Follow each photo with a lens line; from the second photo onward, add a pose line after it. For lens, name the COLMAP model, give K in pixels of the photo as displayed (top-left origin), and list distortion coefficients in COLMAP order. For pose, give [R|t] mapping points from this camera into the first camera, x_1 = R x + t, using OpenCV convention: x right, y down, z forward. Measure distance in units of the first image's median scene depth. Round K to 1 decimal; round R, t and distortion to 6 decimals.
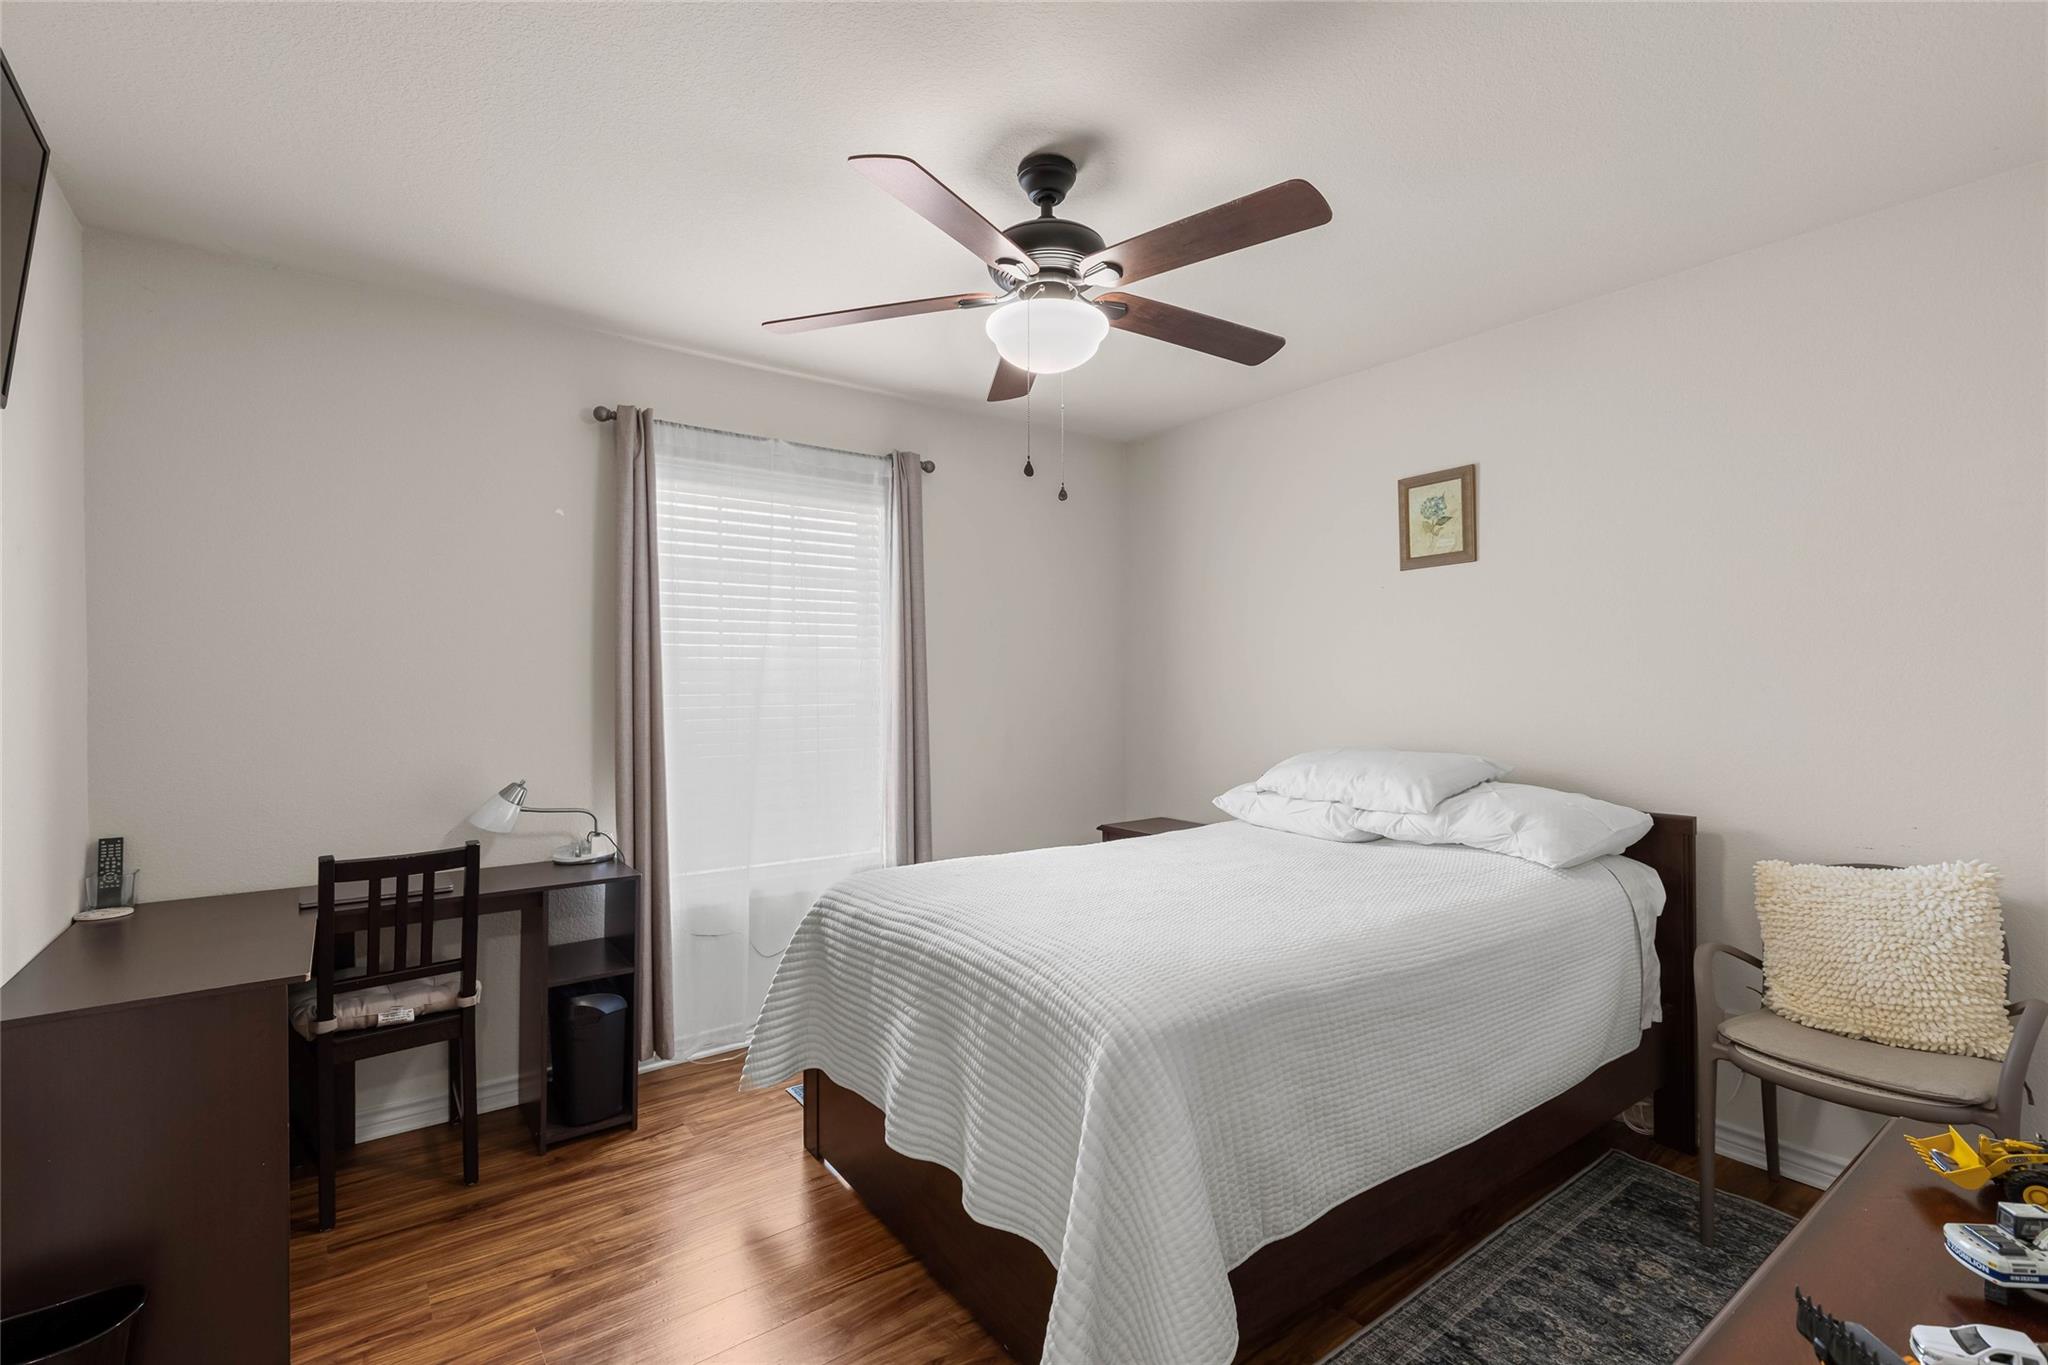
lens RADIAL K [[921.0, 0, 1030.6], [0, 921.0, 687.7], [0, 0, 1]] dist [0.002445, 0.000339]
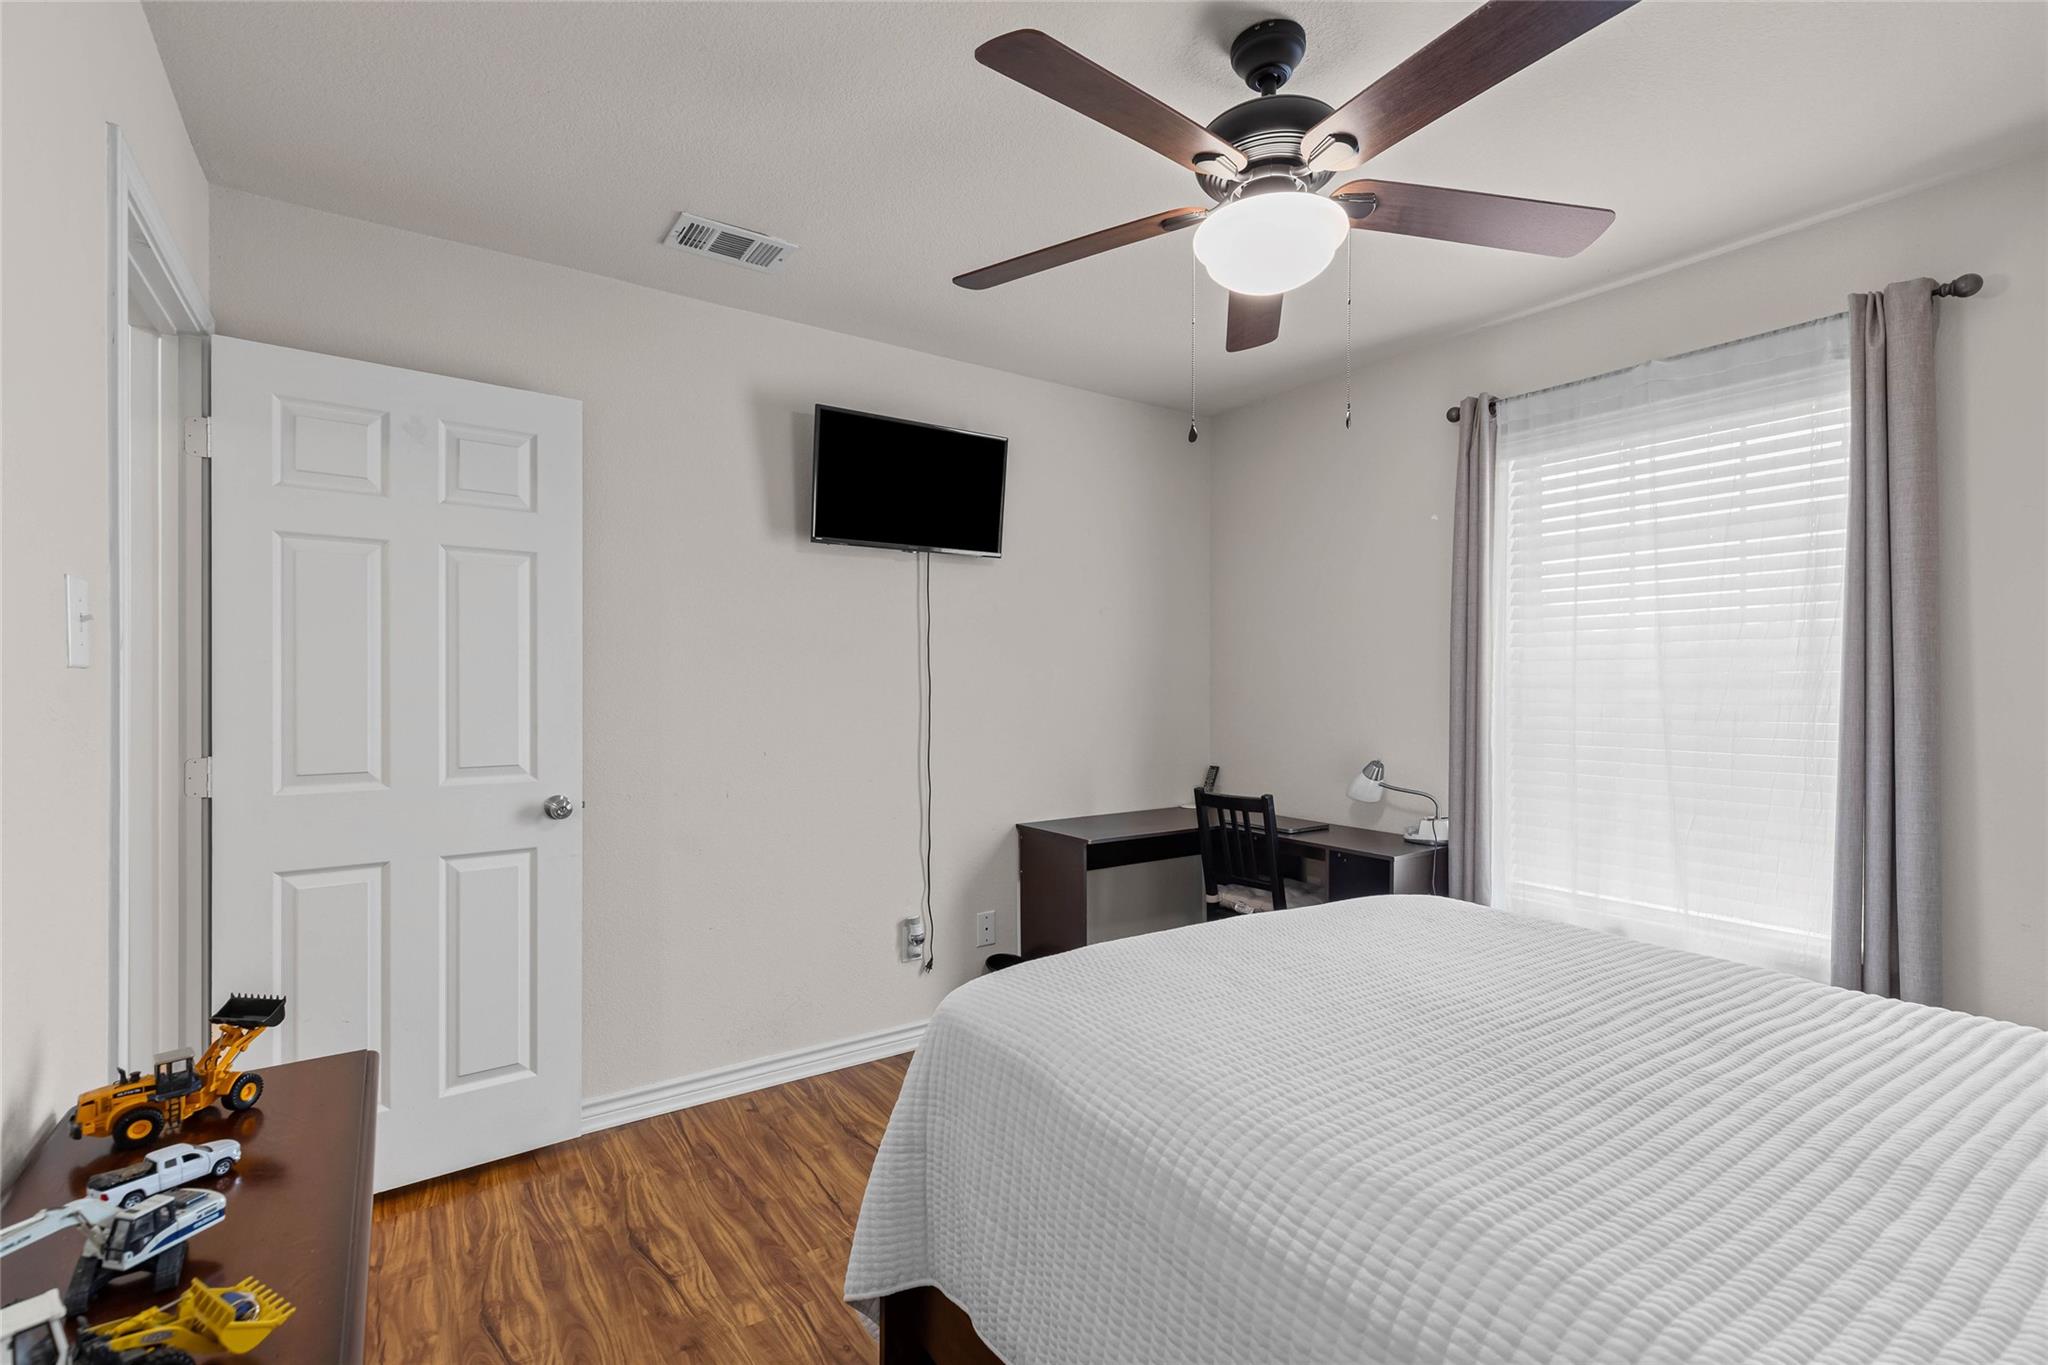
lens RADIAL K [[921.0, 0, 1030.6], [0, 921.0, 687.7], [0, 0, 1]] dist [0.002445, 0.000339]
pose [[-0.044365, 0.009653, -0.998969, 0.629621], [-0.007184, 0.999924, 0.009981, 0.001218], [0.998990, 0.007620, -0.044292, 0.615631]]
